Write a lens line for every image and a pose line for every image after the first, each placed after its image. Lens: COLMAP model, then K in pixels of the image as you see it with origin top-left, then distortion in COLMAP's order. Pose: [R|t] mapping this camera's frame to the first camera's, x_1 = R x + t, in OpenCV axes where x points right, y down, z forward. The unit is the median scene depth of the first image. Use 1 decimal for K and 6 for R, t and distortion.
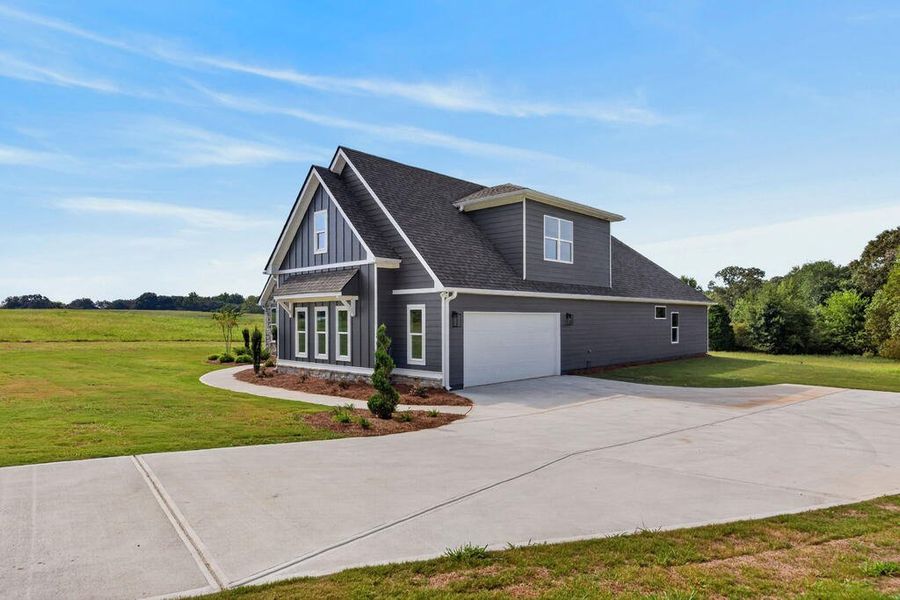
lens RADIAL K [[532.3, 0, 455.8], [0, 532.3, 305.3], [0, 0, 1]] dist [-0.006300, 0.017662]
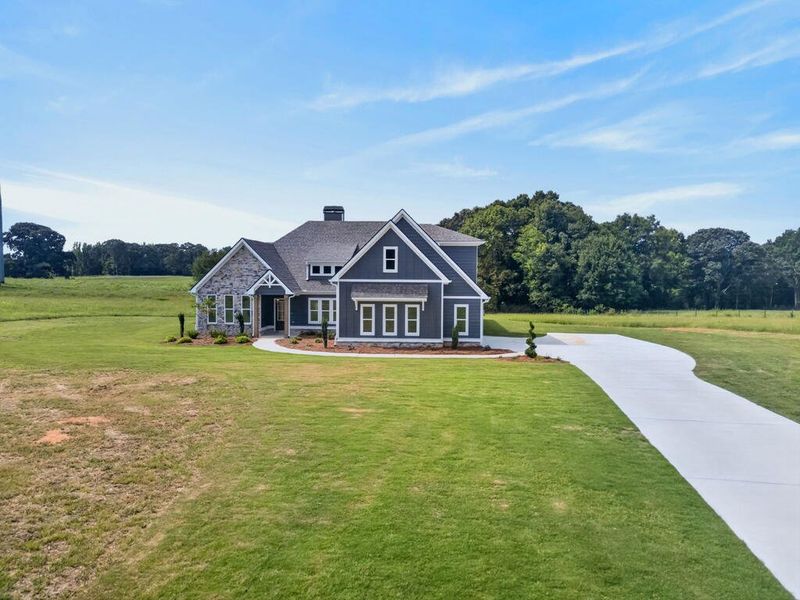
lens RADIAL K [[561.3, 0, 399.0], [0, 561.3, 297.1], [0, 0, 1]] dist [0.078589, -0.069120]
pose [[0.760048, -0.022577, 0.649475, -1.292622], [-0.027765, 0.997356, 0.067162, -0.130325], [-0.649274, -0.069079, 0.757411, -0.322994]]
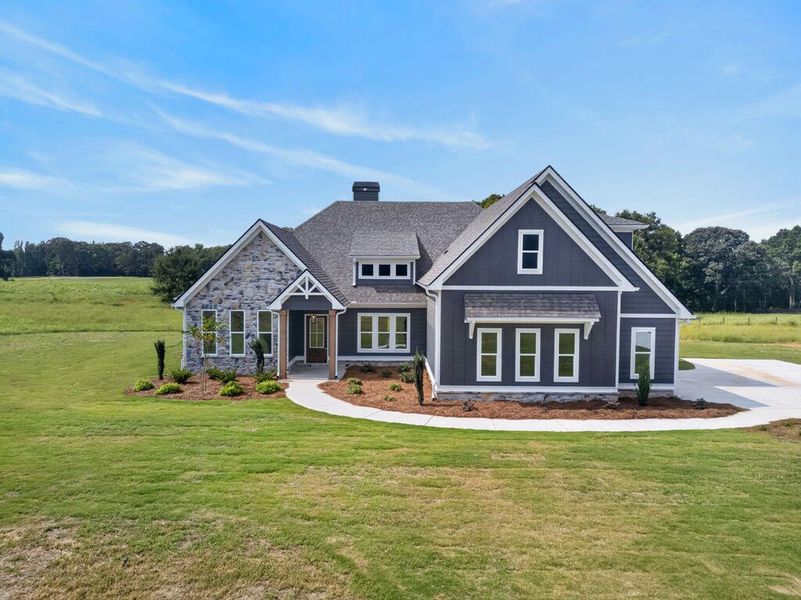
lens RADIAL K [[562.0, 0, 399.5], [0, 562.0, 297.1], [0, 0, 1]] dist [0.078589, -0.069120]
pose [[0.712503, -0.023870, 0.701263, -1.082576], [-0.029257, 0.997541, 0.063681, -0.107274], [-0.701059, -0.065889, 0.710053, 0.411473]]
